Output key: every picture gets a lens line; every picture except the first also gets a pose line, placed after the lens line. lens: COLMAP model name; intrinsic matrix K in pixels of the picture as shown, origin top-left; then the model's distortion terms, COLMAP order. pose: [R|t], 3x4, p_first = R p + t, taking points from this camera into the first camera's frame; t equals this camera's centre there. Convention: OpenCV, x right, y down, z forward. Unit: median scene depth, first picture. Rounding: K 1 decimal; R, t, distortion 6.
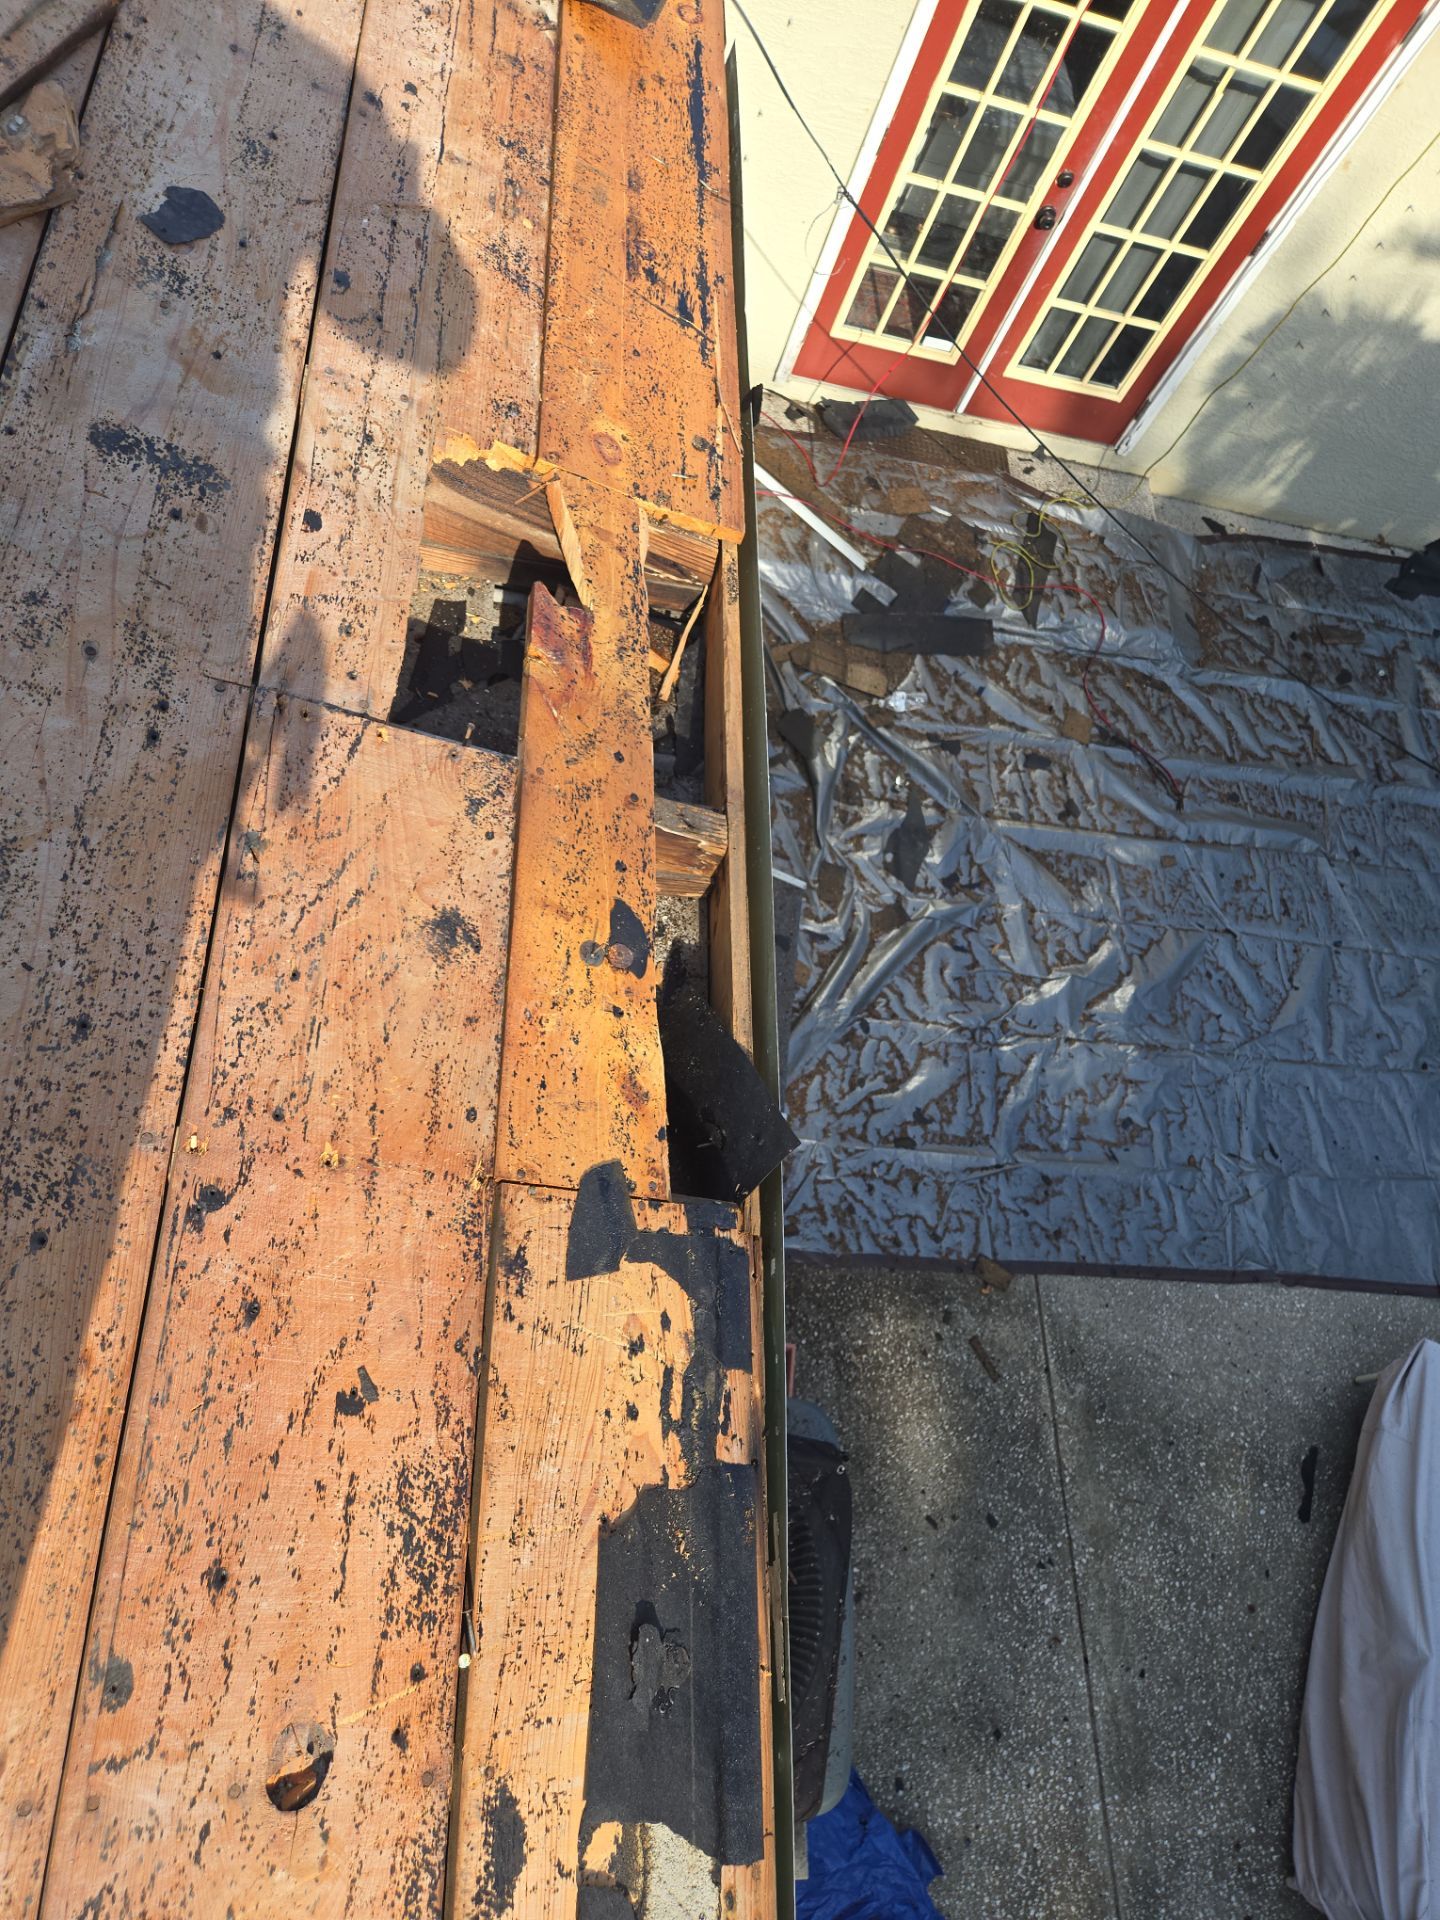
lens RADIAL K [[1279.7, 0, 712.1], [0, 1279.7, 956.8], [0, 0, 1]] dist [0.067016, -0.070688]
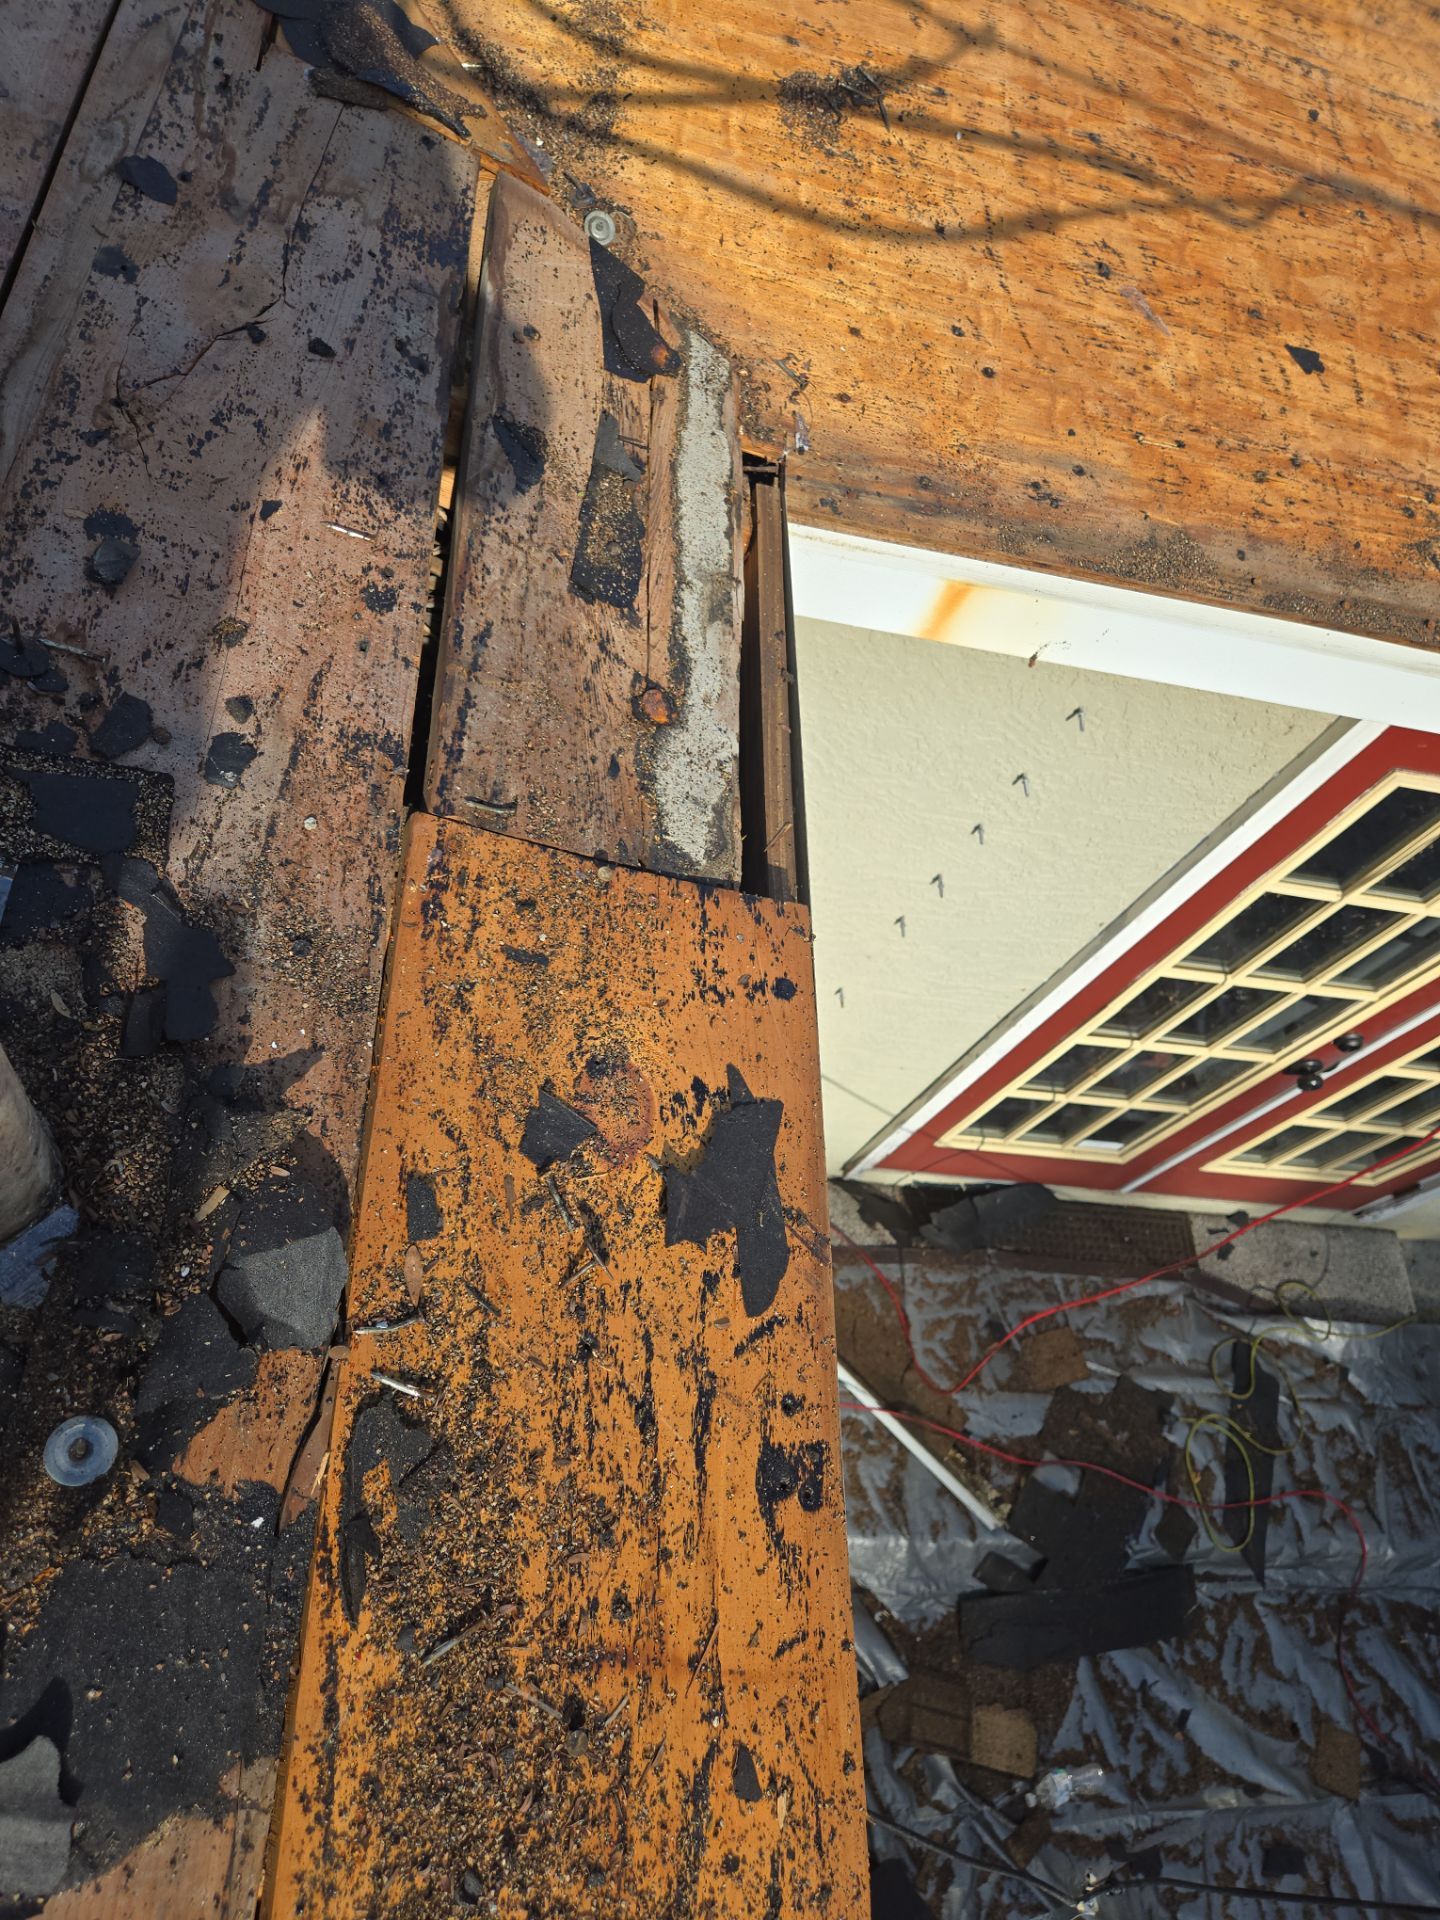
lens RADIAL K [[1298.1, 0, 711.1], [0, 1298.1, 956.1], [0, 0, 1]] dist [0.078037, -0.079379]
pose [[0.999940, 0.006639, -0.008656, -0.042478], [-0.007116, 0.998393, -0.056219, -1.634101], [0.008269, 0.056277, 0.998381, 1.069395]]
